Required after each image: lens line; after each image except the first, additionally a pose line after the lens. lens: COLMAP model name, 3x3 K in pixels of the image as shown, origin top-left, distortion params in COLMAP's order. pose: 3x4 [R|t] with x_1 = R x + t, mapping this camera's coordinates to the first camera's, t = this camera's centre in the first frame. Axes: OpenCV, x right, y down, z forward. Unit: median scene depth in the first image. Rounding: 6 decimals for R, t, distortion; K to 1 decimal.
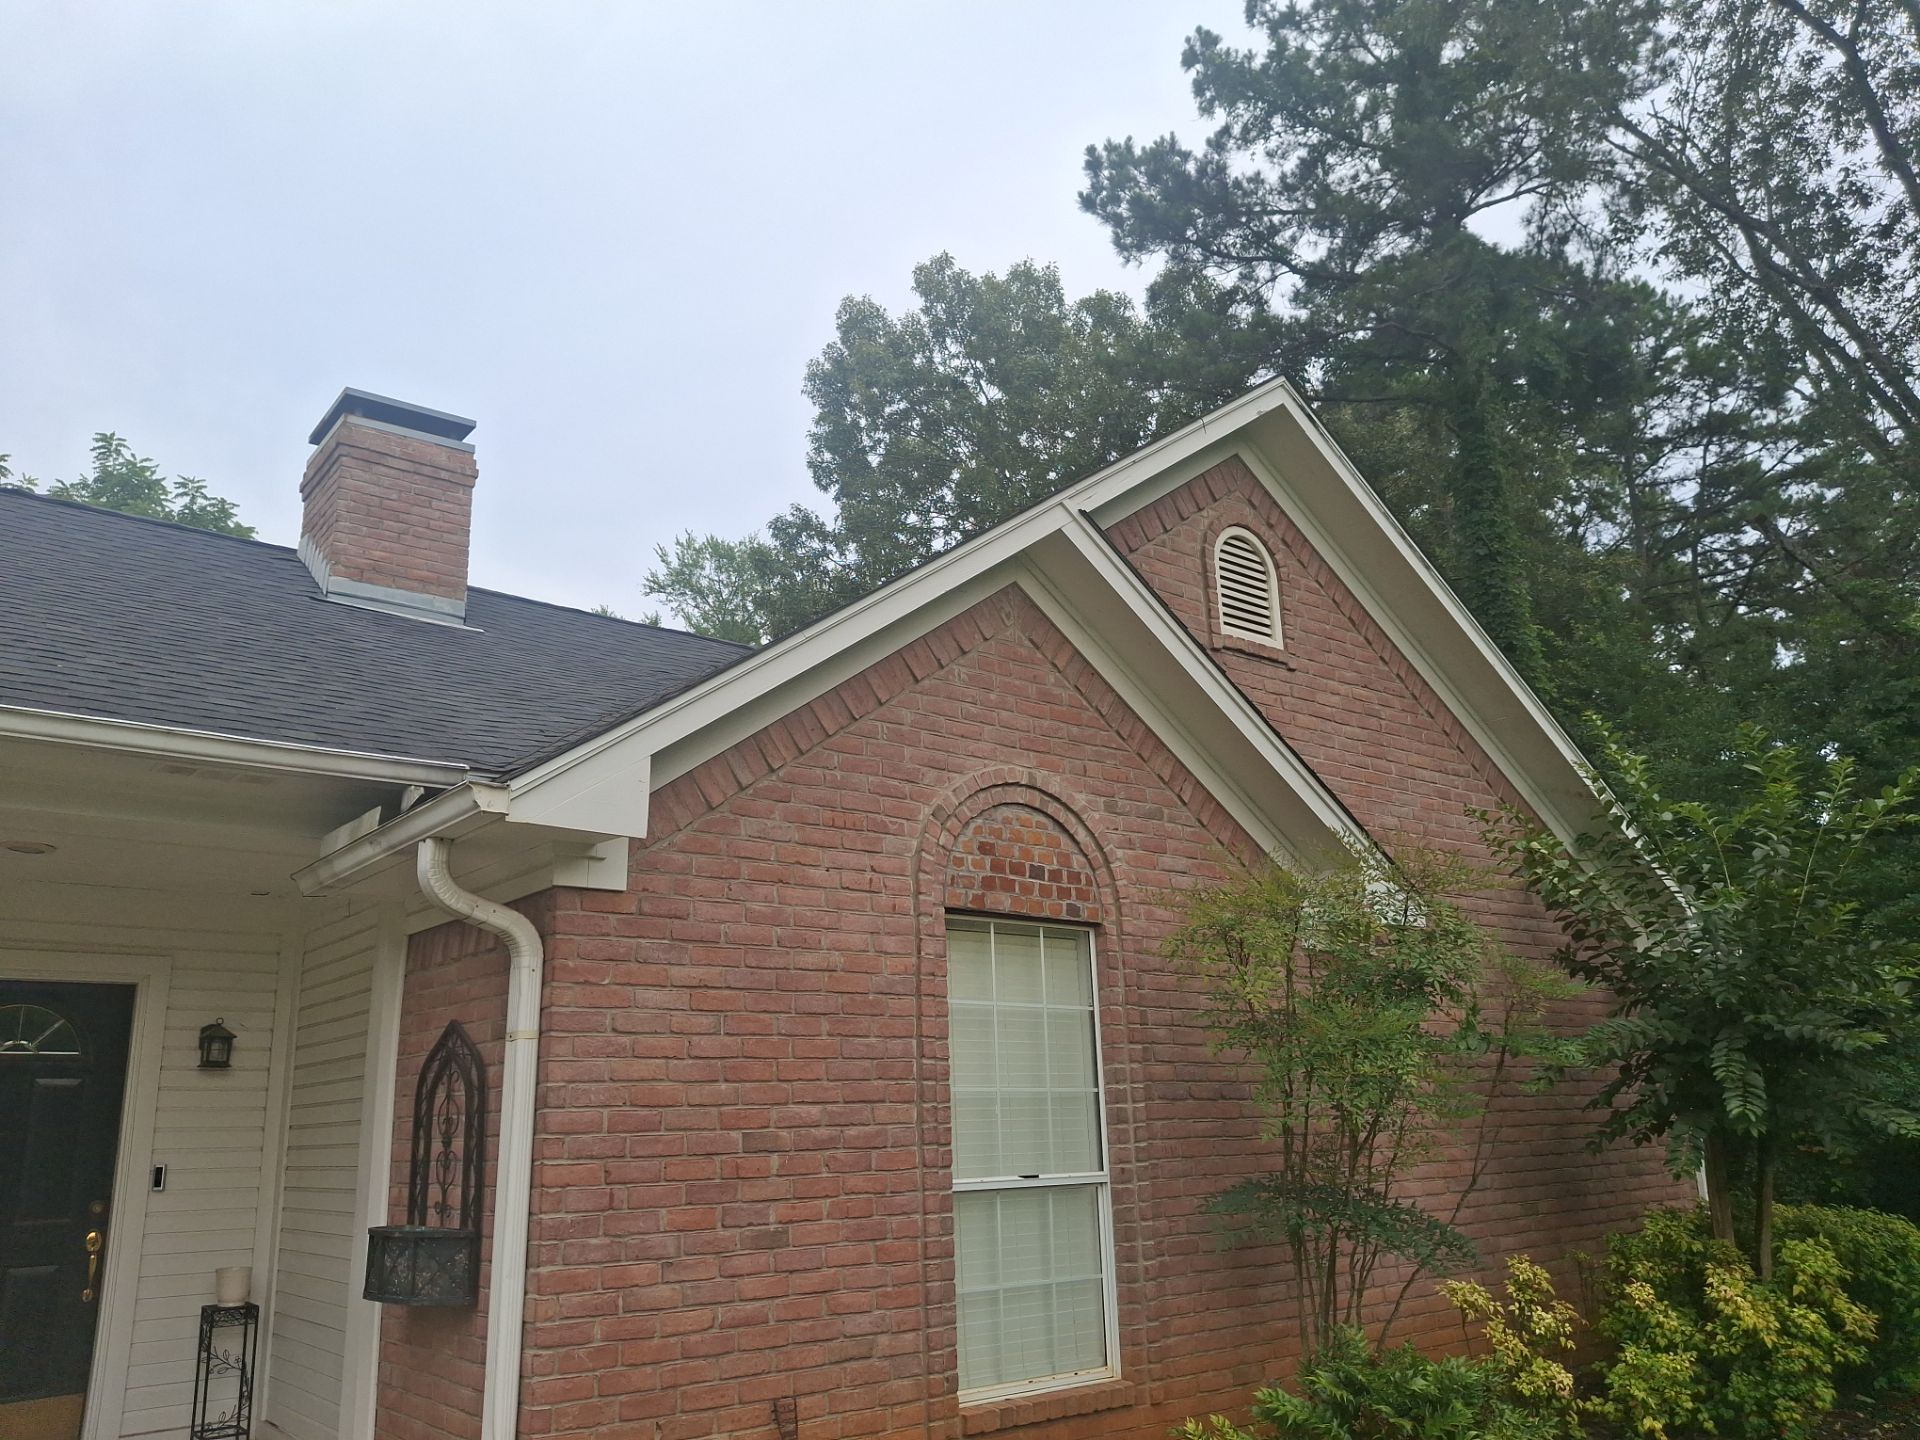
lens RADIAL K [[1458.4, 0, 952.0], [0, 1458.4, 682.3], [0, 0, 1]] dist [0.085556, -0.145968]
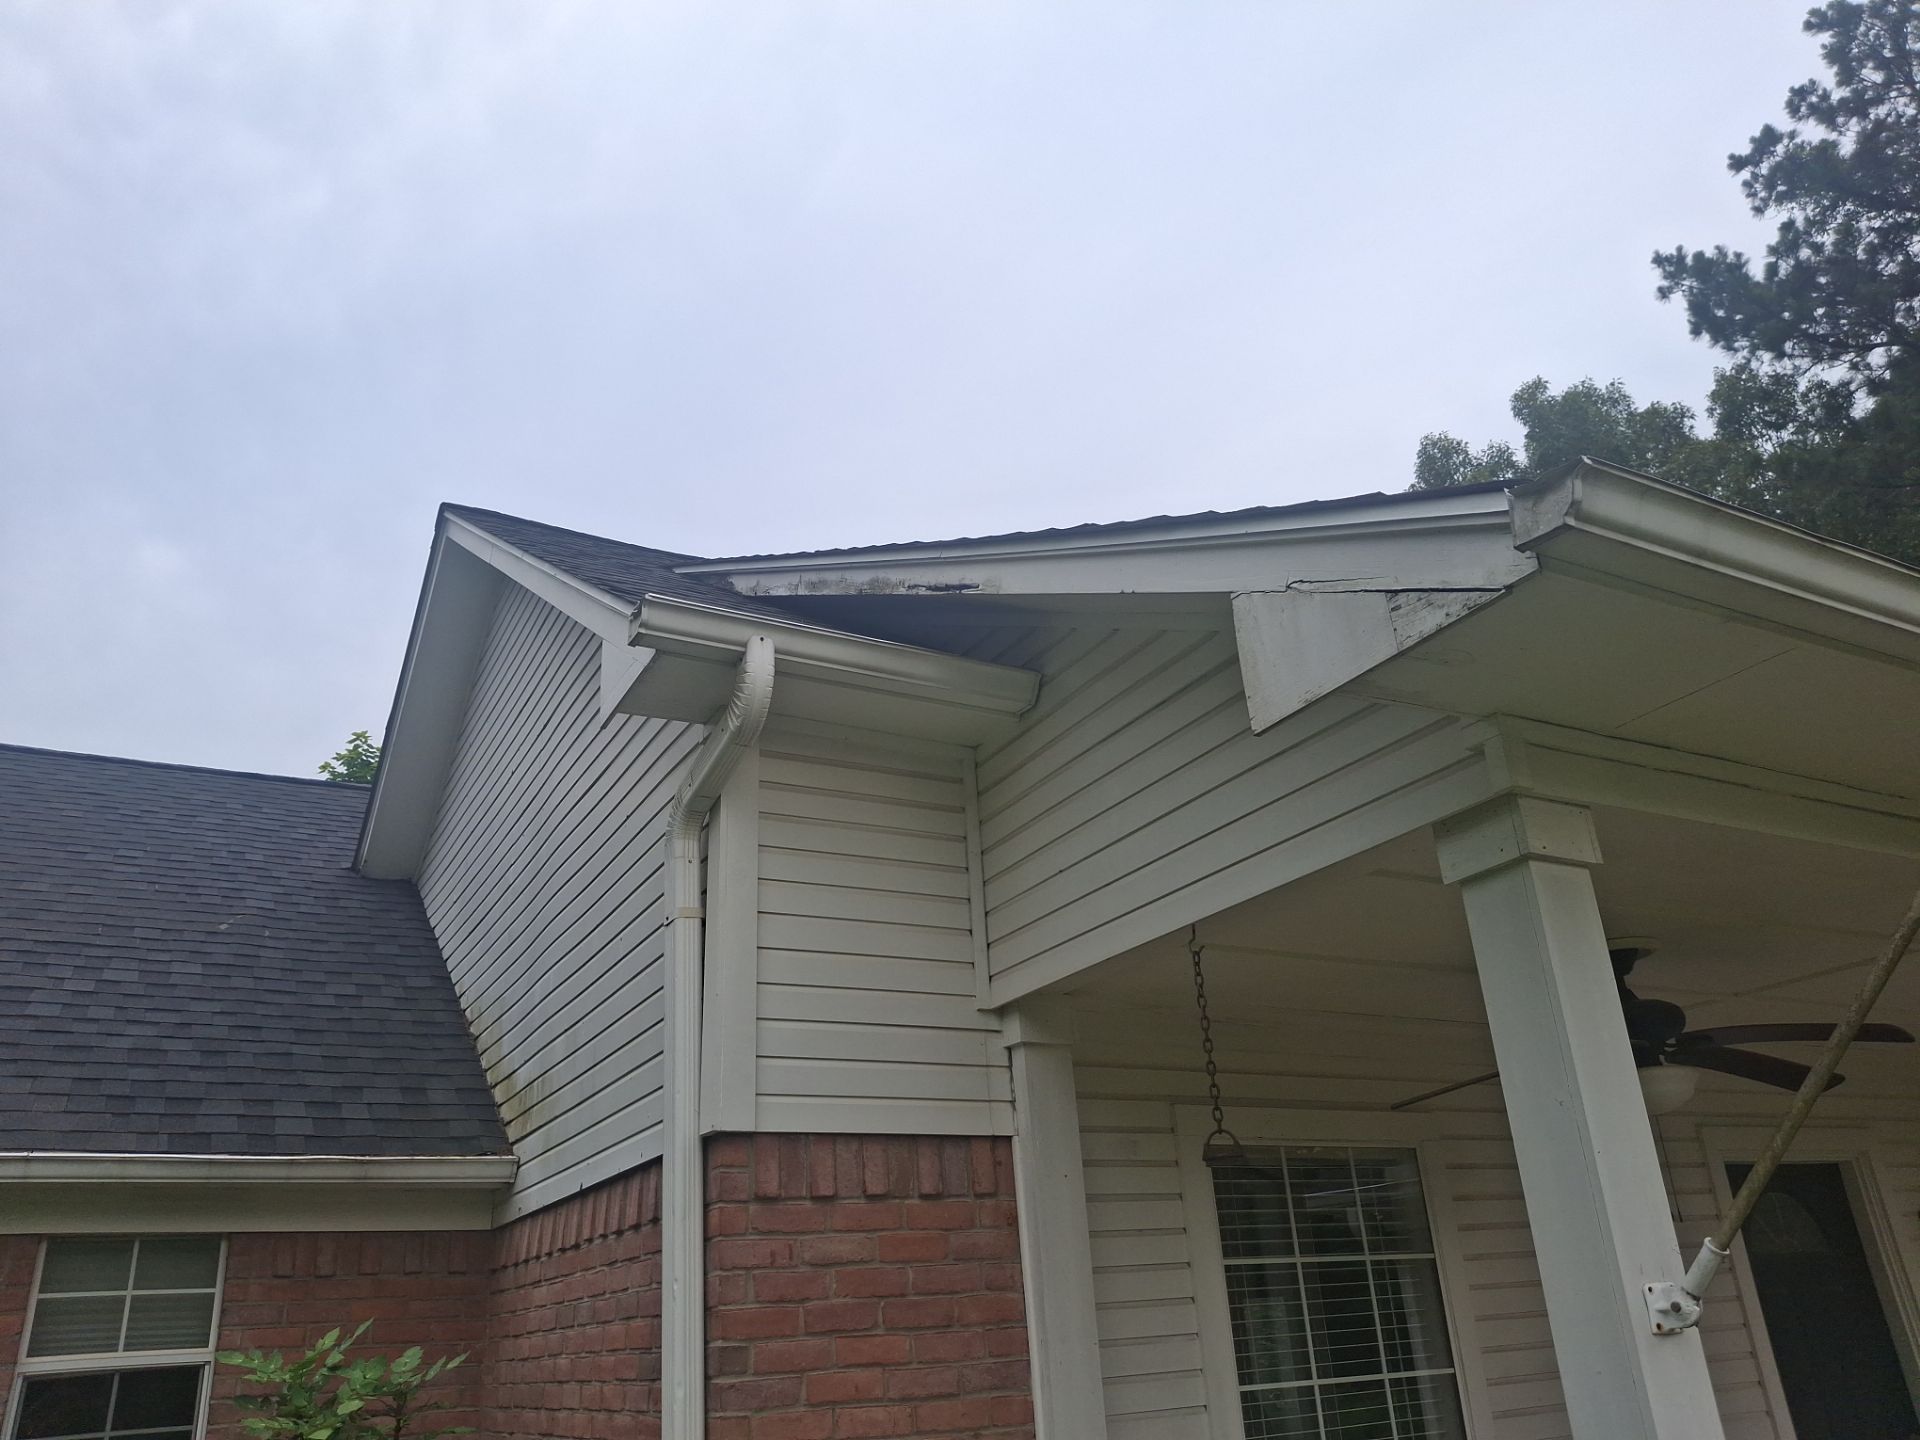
lens RADIAL K [[1460.4, 0, 957.5], [0, 1460.4, 701.7], [0, 0, 1]] dist [-0.000857, -0.010144]
pose [[0.983766, -0.092231, -0.153942, -0.804442], [0.074535, 0.990329, -0.117020, 0.003341], [0.163246, 0.103646, 0.981126, 0.062157]]
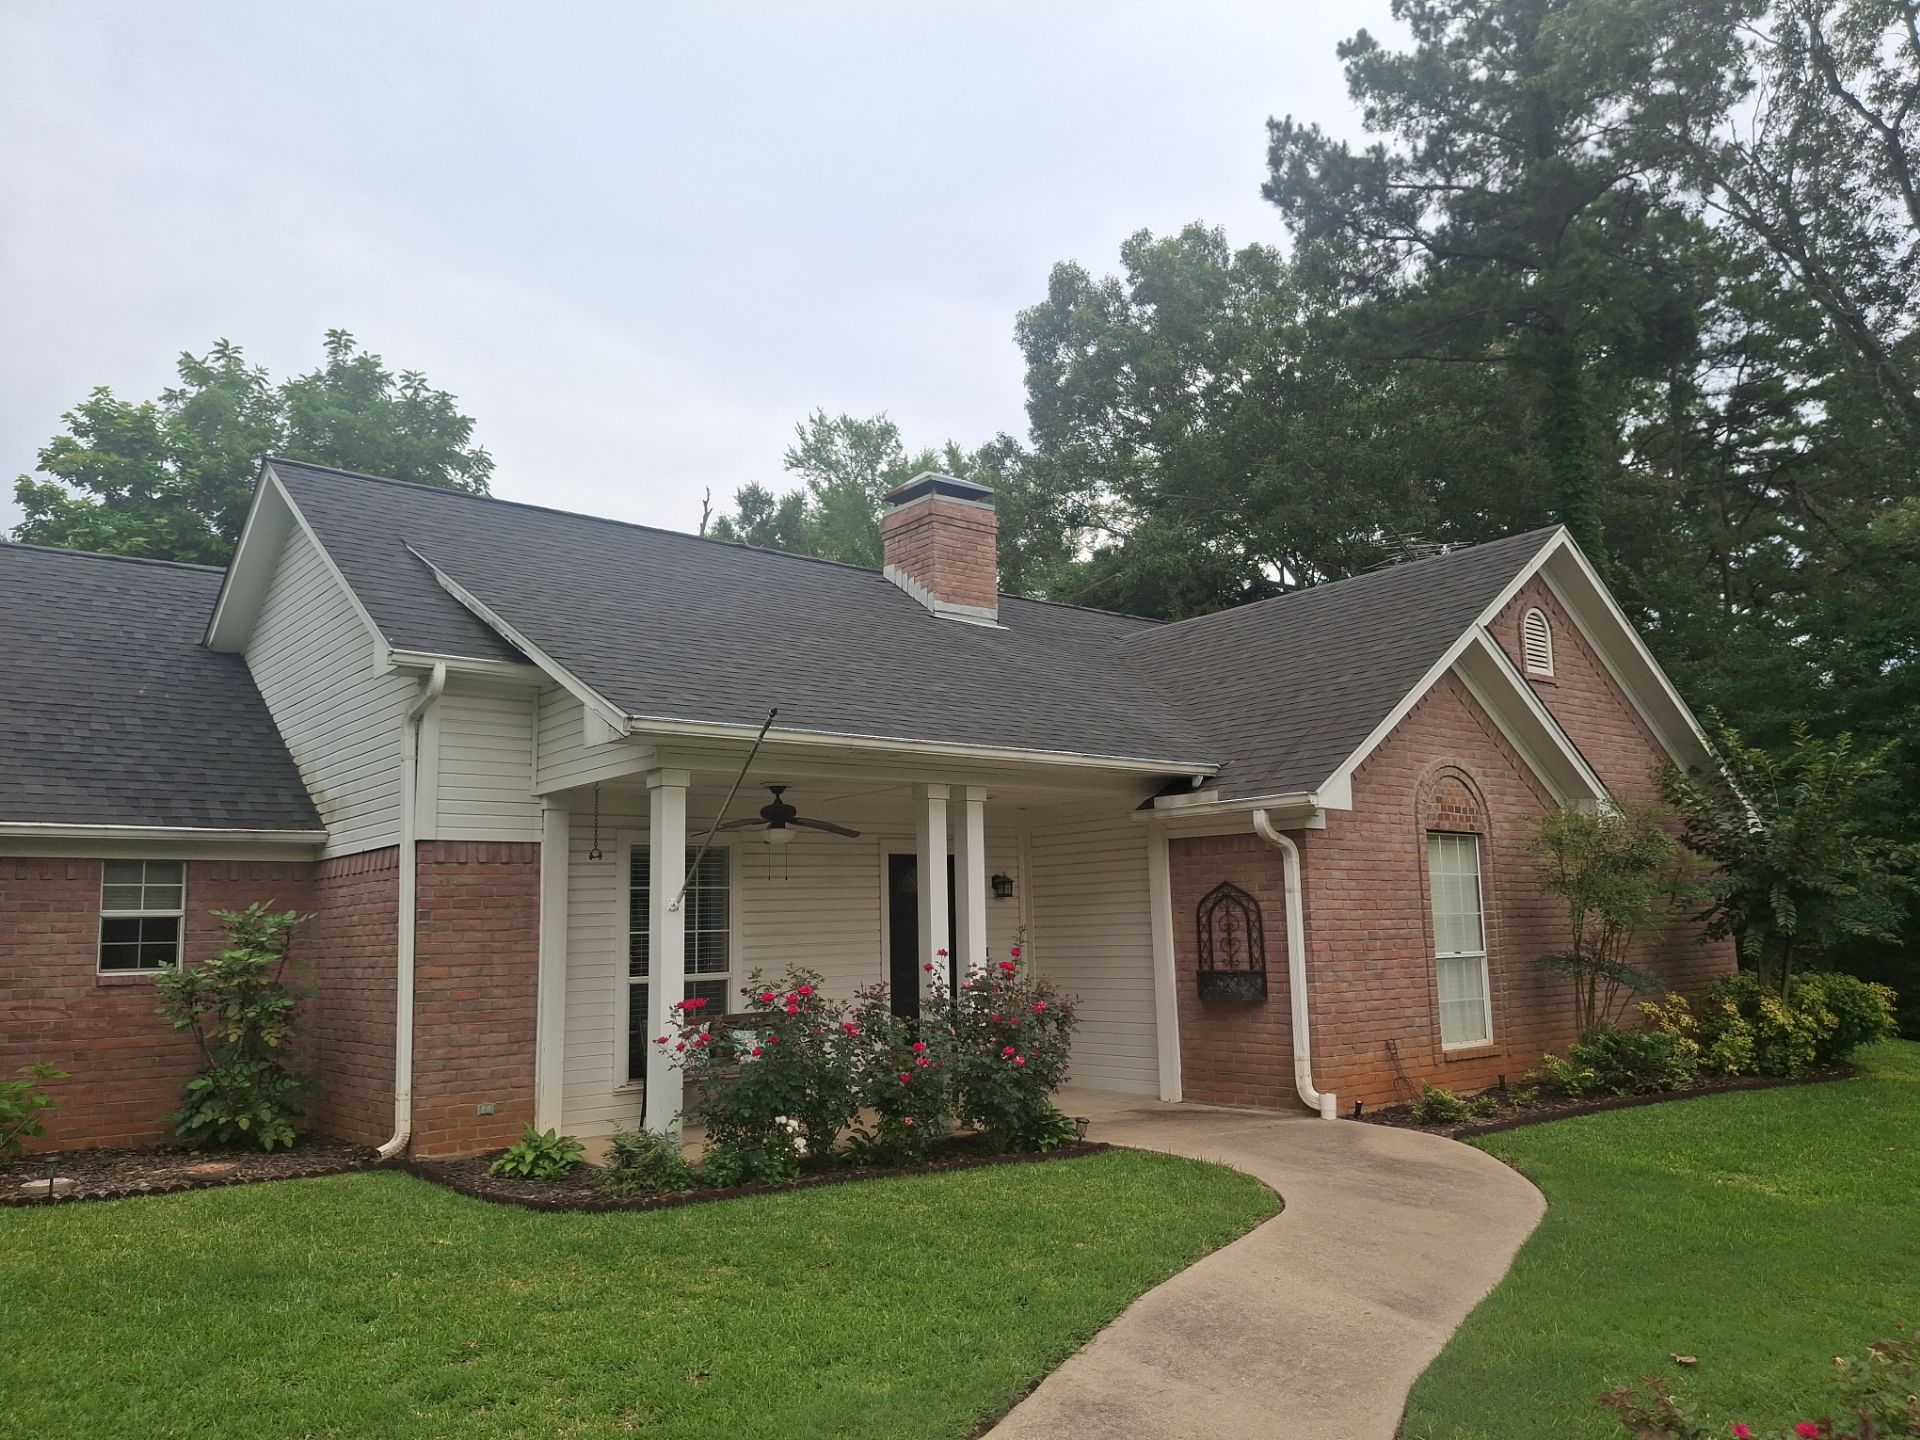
lens RADIAL K [[1444.5, 0, 1000.7], [0, 1444.5, 723.8], [0, 0, 1]] dist [0.034610, -0.093437]
pose [[0.999571, 0.007812, 0.028212, -0.492121], [-0.011926, 0.988803, 0.148749, -0.216266], [-0.026734, -0.149022, 0.988472, -0.736200]]
